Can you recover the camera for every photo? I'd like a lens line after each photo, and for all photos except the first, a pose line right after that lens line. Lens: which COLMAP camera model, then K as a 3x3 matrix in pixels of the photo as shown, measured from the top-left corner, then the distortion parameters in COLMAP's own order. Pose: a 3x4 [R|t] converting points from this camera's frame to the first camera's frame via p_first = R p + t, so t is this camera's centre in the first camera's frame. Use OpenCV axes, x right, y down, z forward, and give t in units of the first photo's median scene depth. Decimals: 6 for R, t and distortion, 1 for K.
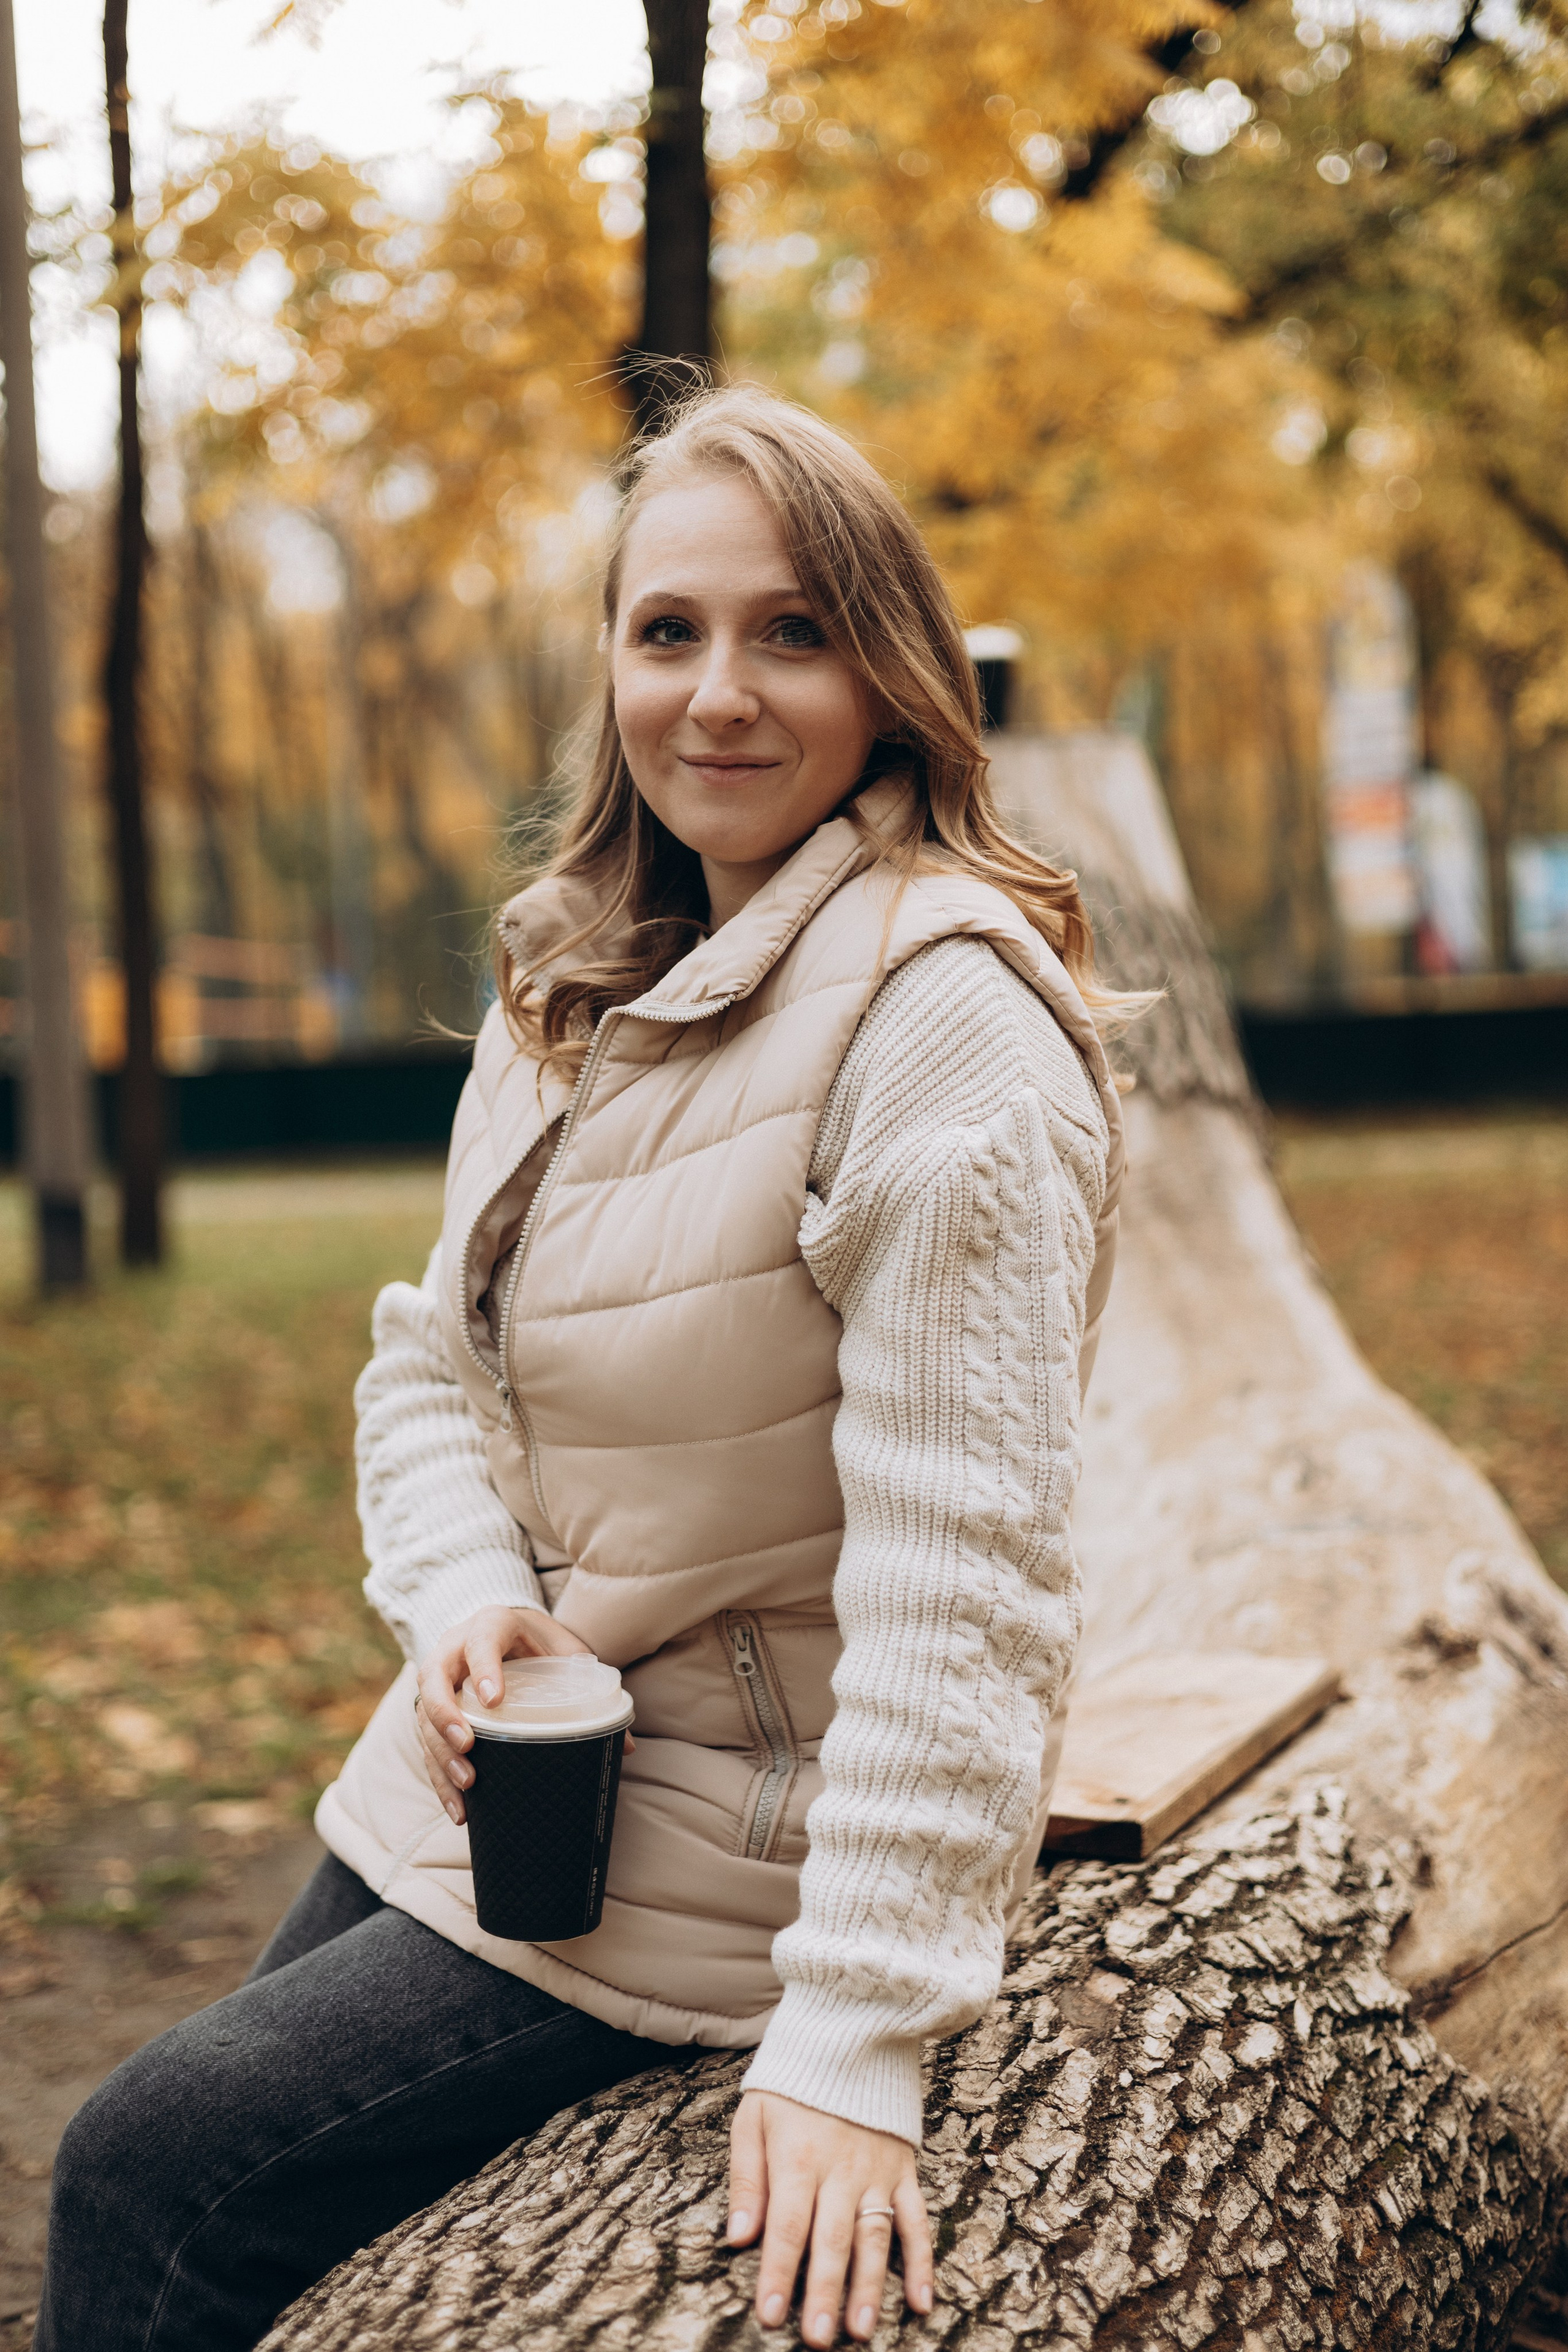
lens RADIAL K [[3323.4, 0, 784.0], [0, 3323.4, 1176.0], [0, 0, 1]] dist [0.017380, -0.058412]
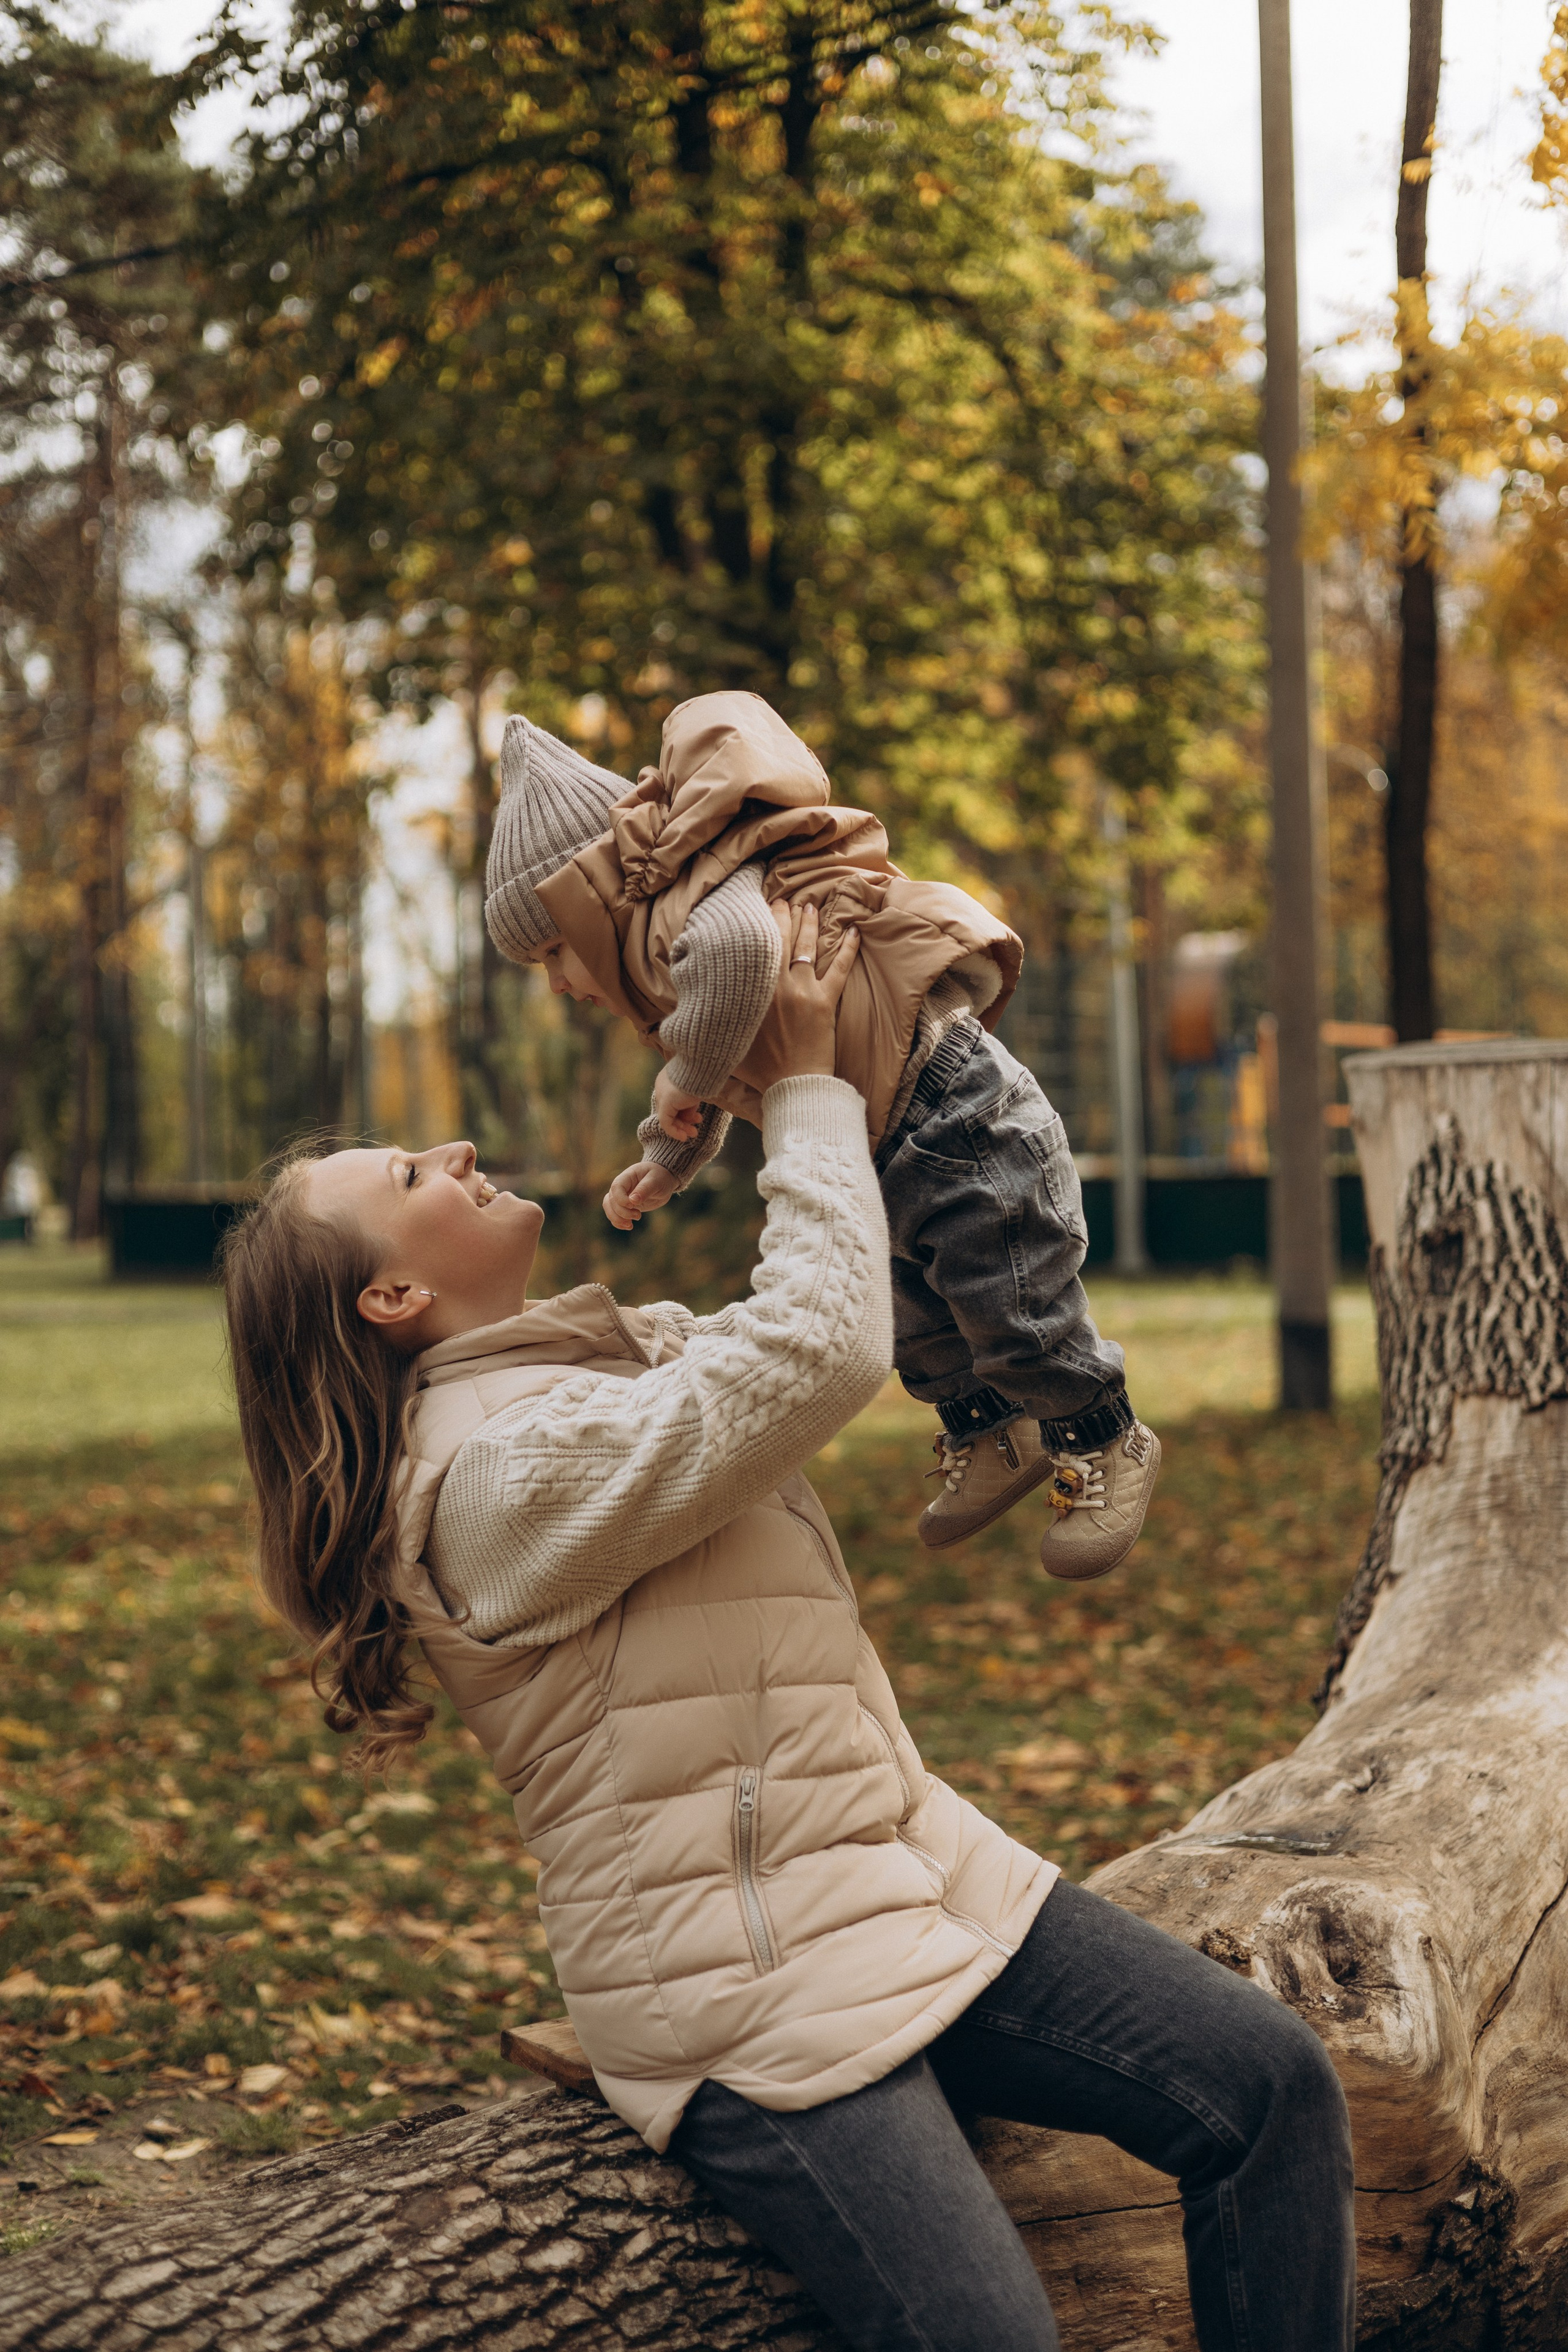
lens RADIAL K [[3262.4, 0, 778.3], [0, 3262.4, 1177.3], [0, 0, 1]] dist [0.028681, -0.093300]
pose [[0.901530, 0.019823, -0.432262, 0.784596], [-0.030067, 0.999405, -0.016876, -0.160576], [0.431670, 0.028211, 0.901590, -0.185793]]
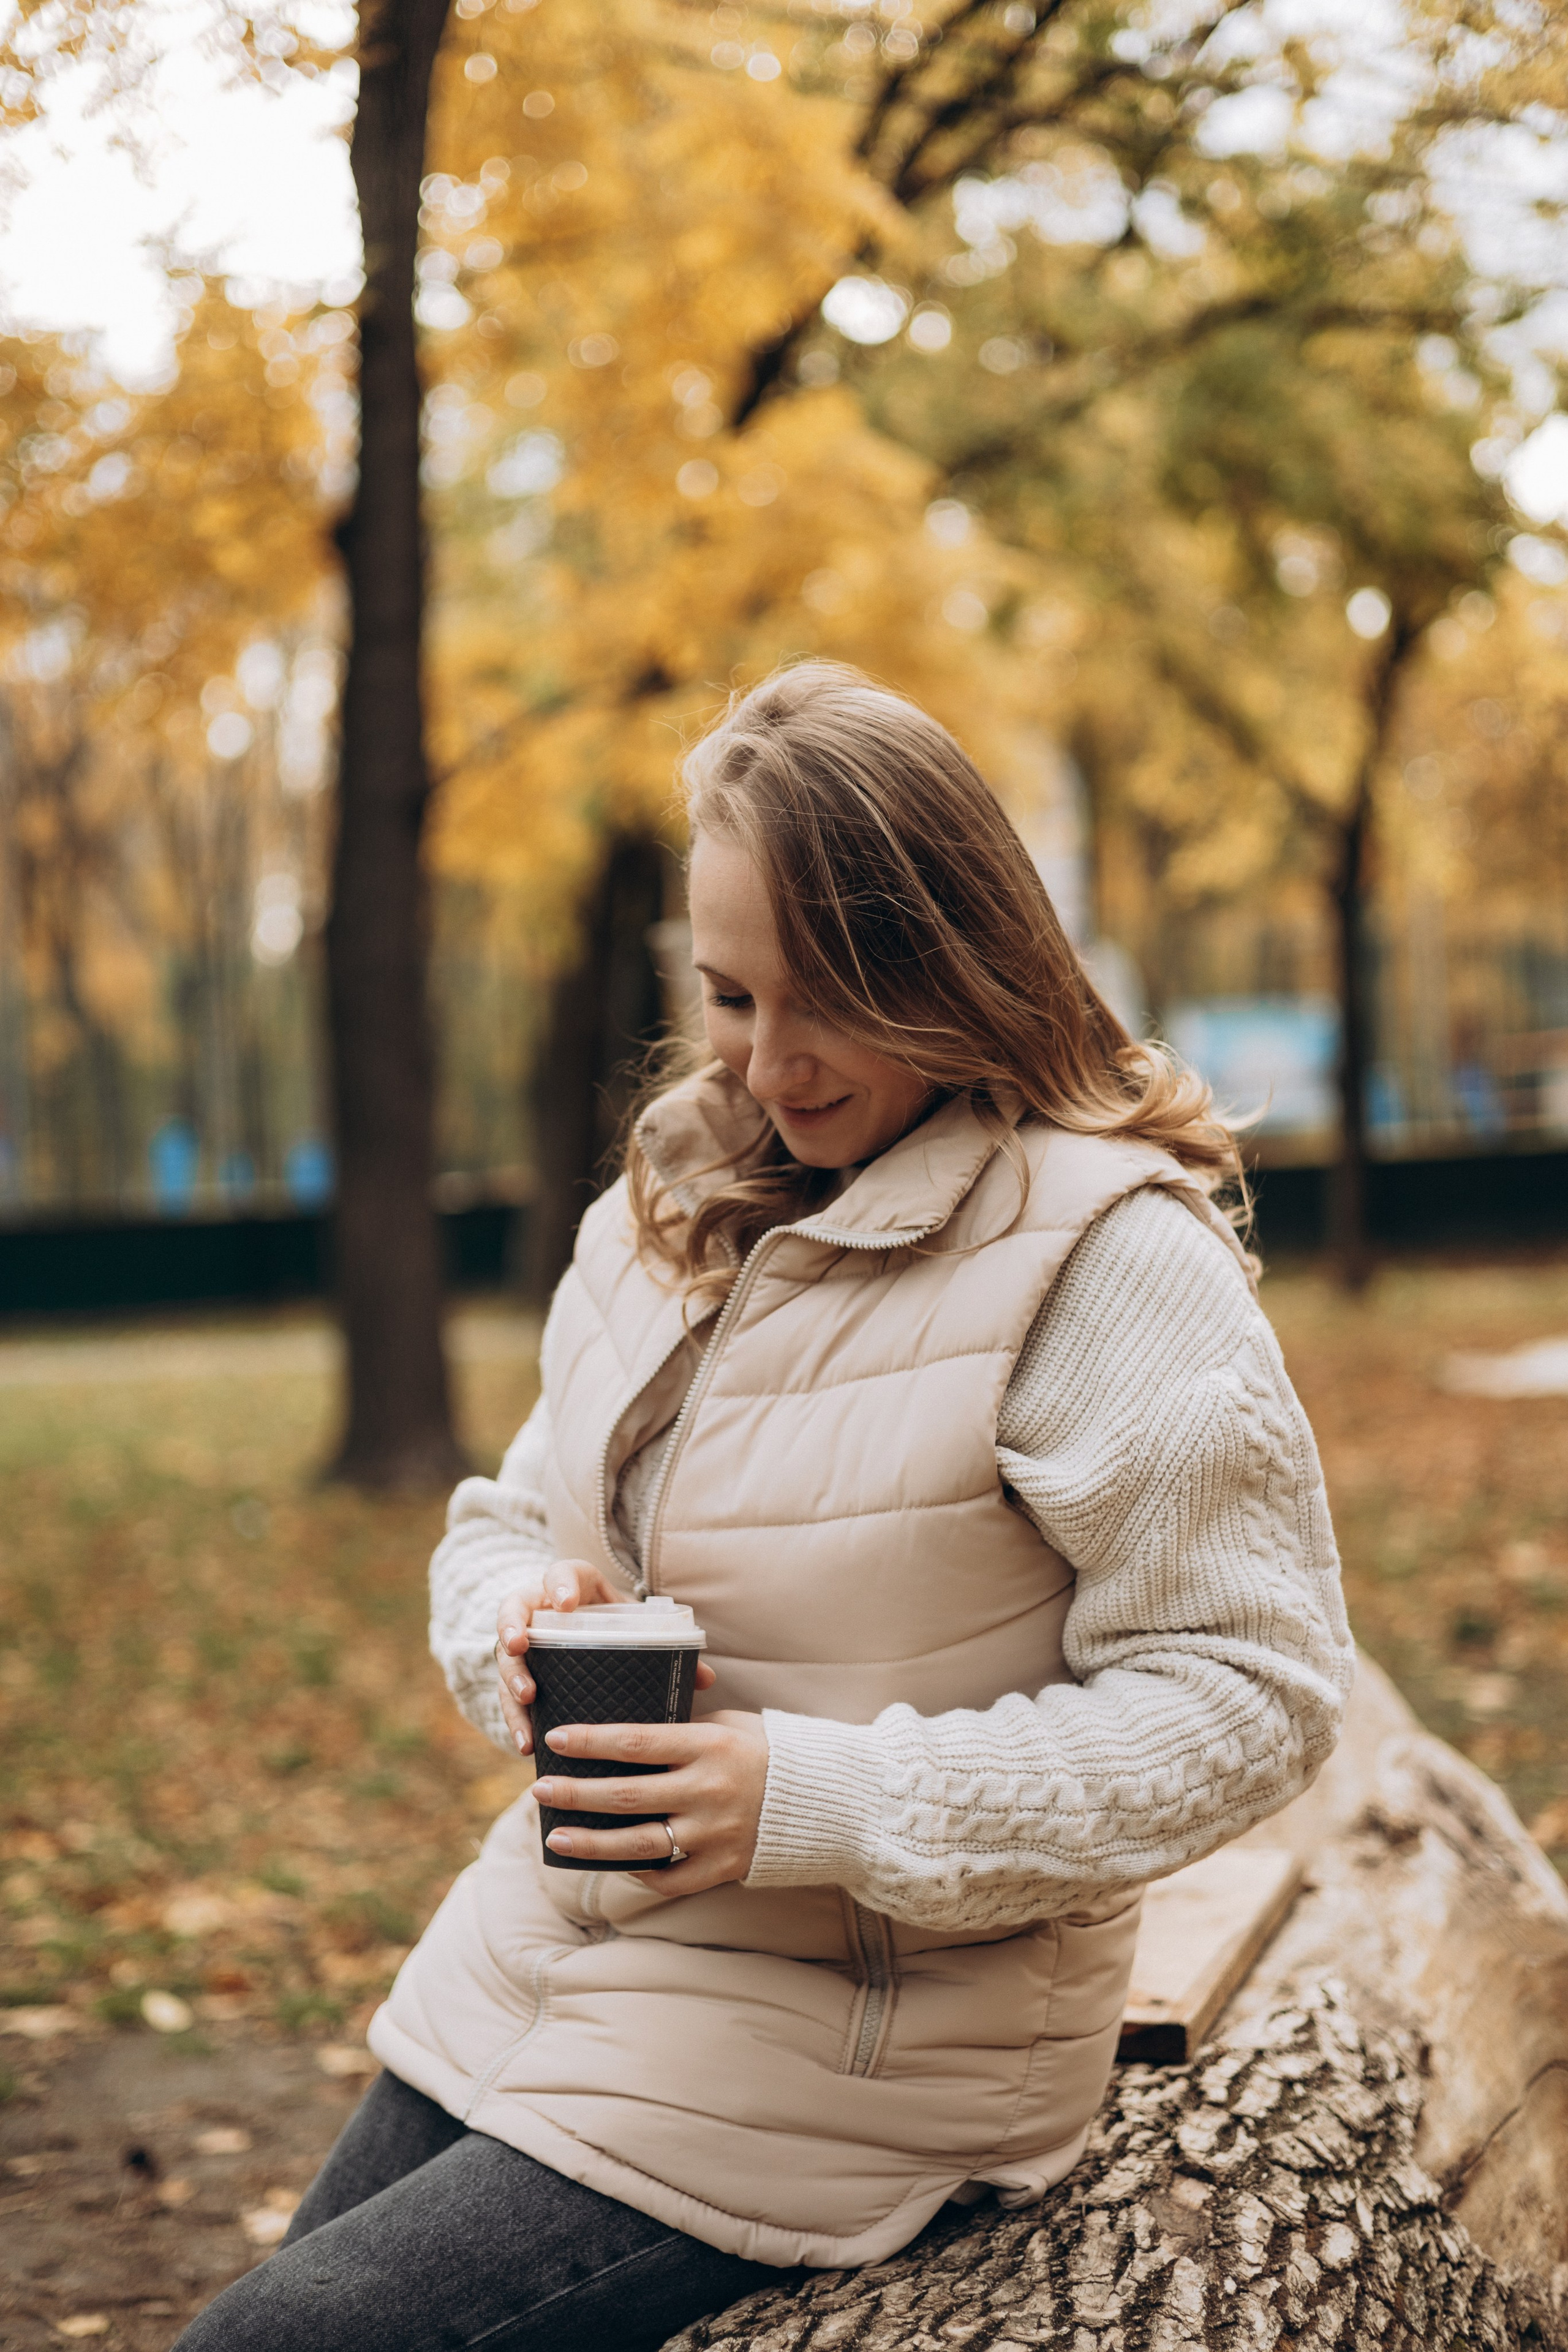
lens RADIAL K [[3329.8, 0, 768.6], [0, 3329.8, 1167.6], [0, 0, 1]] dist [0.003433, -0.100510]
pose [[0.995157, -0.001462, 0.098286, -0.126081], [0.006486, 0.998687, -0.050814, -0.015538], [-0.098082, 0.051205, 0.993860, -0.004266]]
